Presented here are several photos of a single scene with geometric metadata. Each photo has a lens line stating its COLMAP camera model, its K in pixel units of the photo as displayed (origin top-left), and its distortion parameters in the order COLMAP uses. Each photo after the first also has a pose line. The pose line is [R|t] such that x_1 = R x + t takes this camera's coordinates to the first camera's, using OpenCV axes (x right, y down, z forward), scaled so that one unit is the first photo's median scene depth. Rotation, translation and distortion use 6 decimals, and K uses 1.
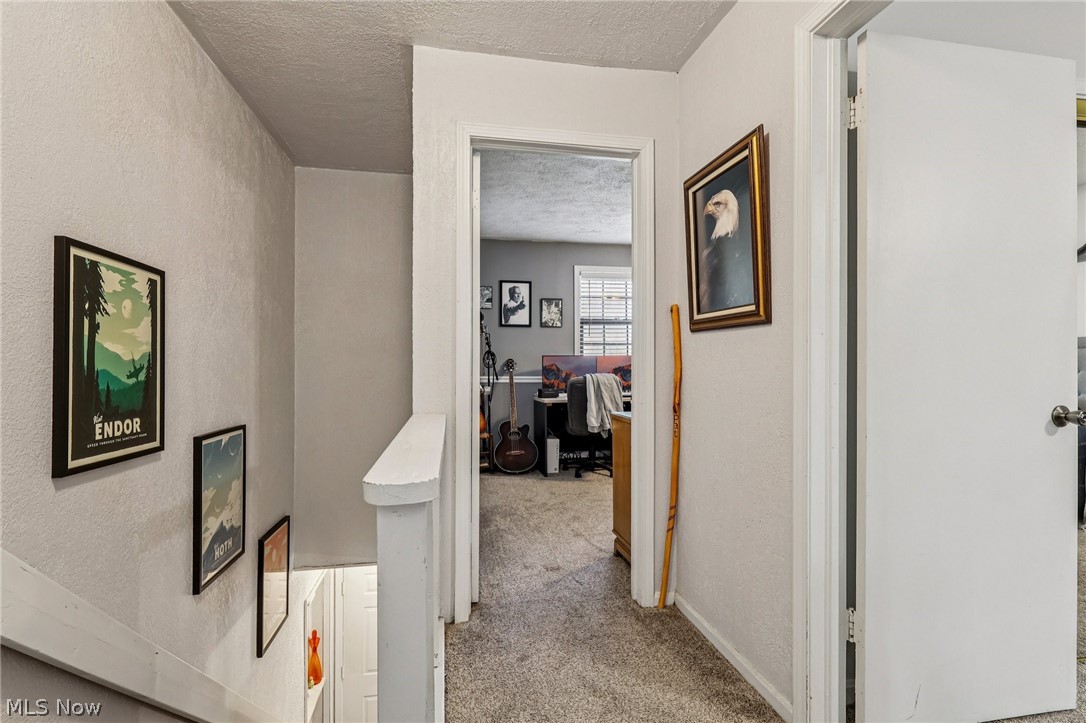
lens RADIAL K [[516.8, 0, 544.7], [0, 516.8, 371.3], [0, 0, 1]] dist [0.000920, -0.000065]
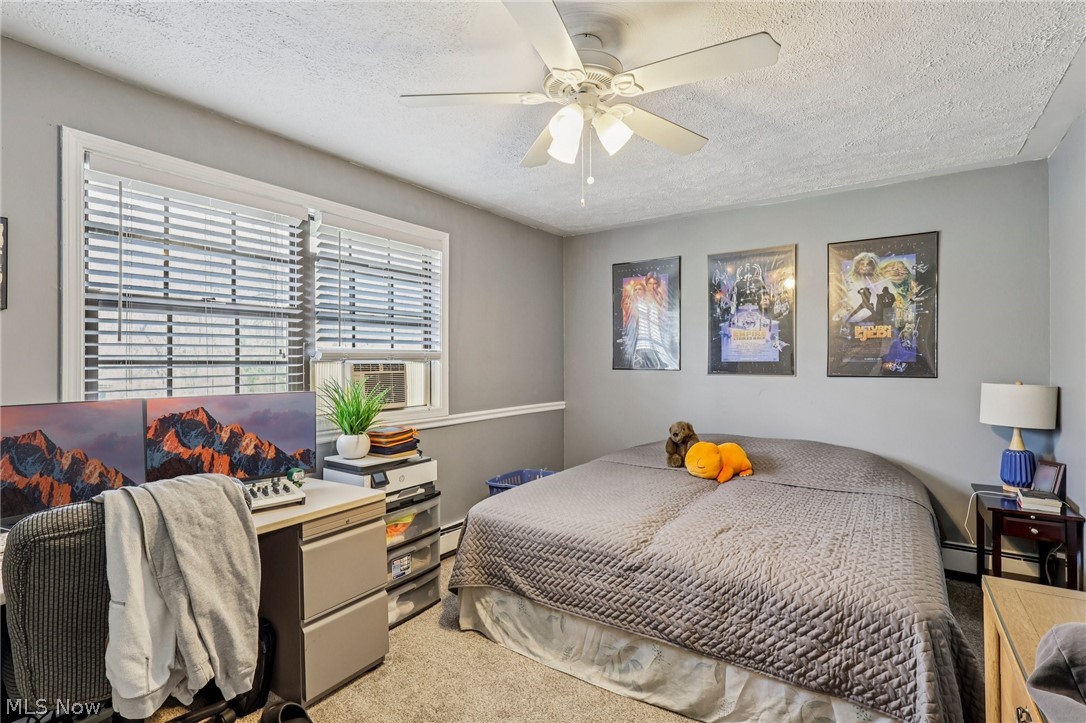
lens RADIAL K [[516.8, 0, 544.7], [0, 516.8, 371.3], [0, 0, 1]] dist [0.000920, -0.000065]
pose [[0.714906, 0.002184, 0.699217, 0.047297], [-0.000694, 0.999997, -0.002414, -0.047544], [-0.699220, 0.001241, 0.714906, 0.550669]]
